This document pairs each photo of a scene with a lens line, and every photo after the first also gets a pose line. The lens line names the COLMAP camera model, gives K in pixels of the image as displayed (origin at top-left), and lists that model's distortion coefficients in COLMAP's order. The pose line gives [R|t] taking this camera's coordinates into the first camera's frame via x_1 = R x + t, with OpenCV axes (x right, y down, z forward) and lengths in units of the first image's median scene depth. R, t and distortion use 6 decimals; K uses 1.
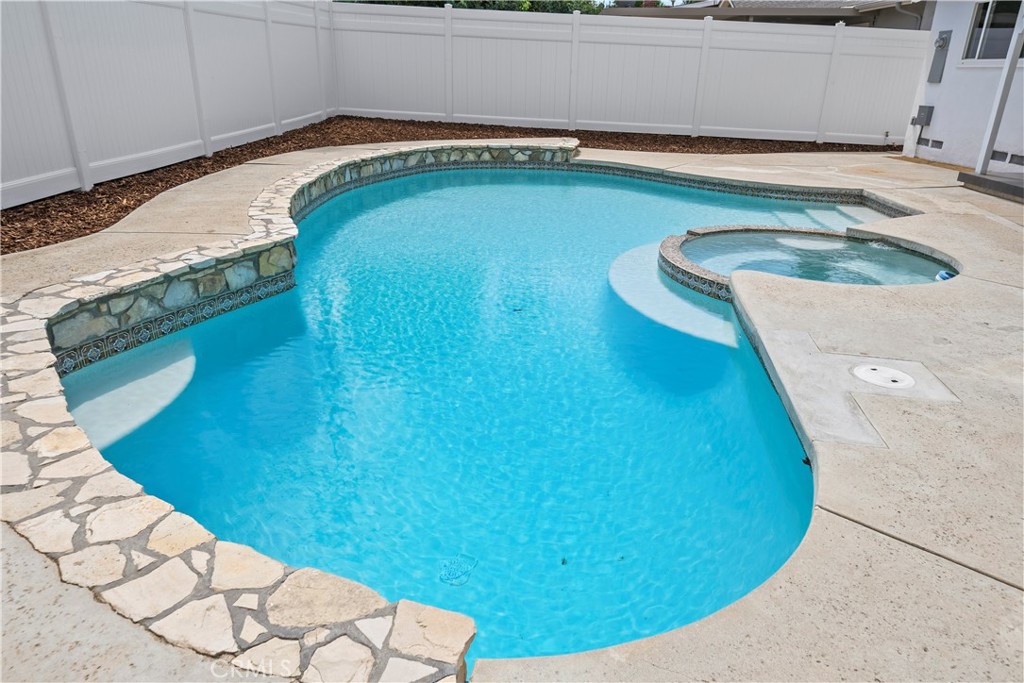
lens RADIAL K [[687.1, 0, 463.1], [0, 687.1, 344.9], [0, 0, 1]] dist [-0.003364, 0.003815]
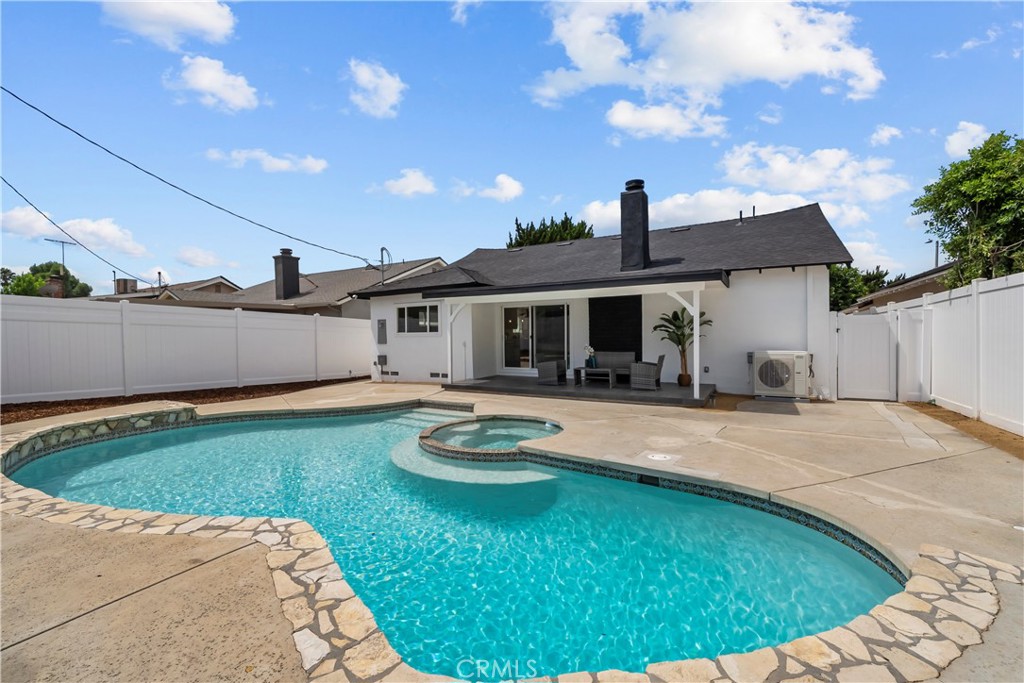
lens RADIAL K [[451.8, 0, 506.4], [0, 451.8, 344.2], [0, 0, 1]] dist [0.000857, 0.000020]
pose [[0.423359, -0.041250, 0.905022, -0.424975], [0.358758, 0.924933, -0.125666, -0.127921], [-0.831901, 0.377886, 0.406377, 0.256658]]
